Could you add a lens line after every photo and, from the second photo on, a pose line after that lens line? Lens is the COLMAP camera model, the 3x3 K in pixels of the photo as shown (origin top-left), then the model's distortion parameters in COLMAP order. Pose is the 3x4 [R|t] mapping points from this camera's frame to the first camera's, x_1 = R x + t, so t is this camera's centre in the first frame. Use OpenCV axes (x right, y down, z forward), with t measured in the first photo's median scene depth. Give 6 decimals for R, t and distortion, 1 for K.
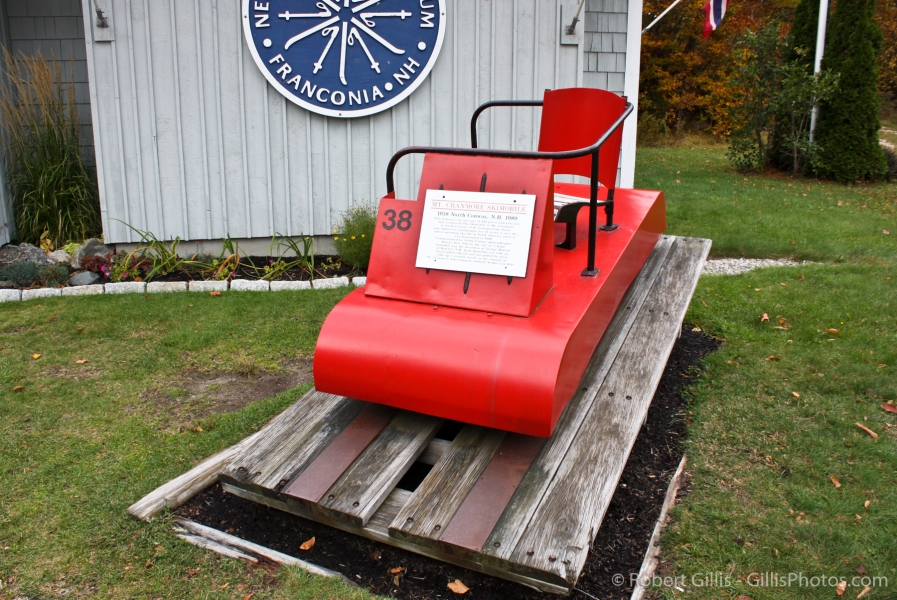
lens RADIAL K [[790.4, 0, 431.4], [0, 790.4, 294.0], [0, 0, 1]] dist [-0.181715, 0.173957]
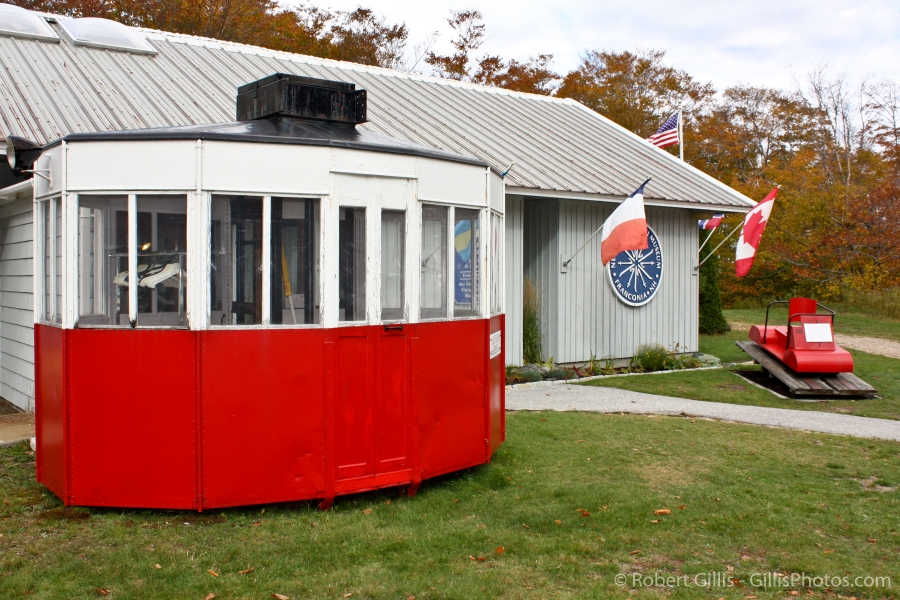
lens RADIAL K [[867.8, 0, 450.0], [0, 867.8, 300.0], [0, 0, 1]] dist [-0.107147, 0.004535]
pose [[0.890010, -0.008687, 0.455858, -2.684563], [0.108831, 0.974966, -0.193901, 0.298840], [-0.442762, 0.222185, 0.868675, -1.516539]]
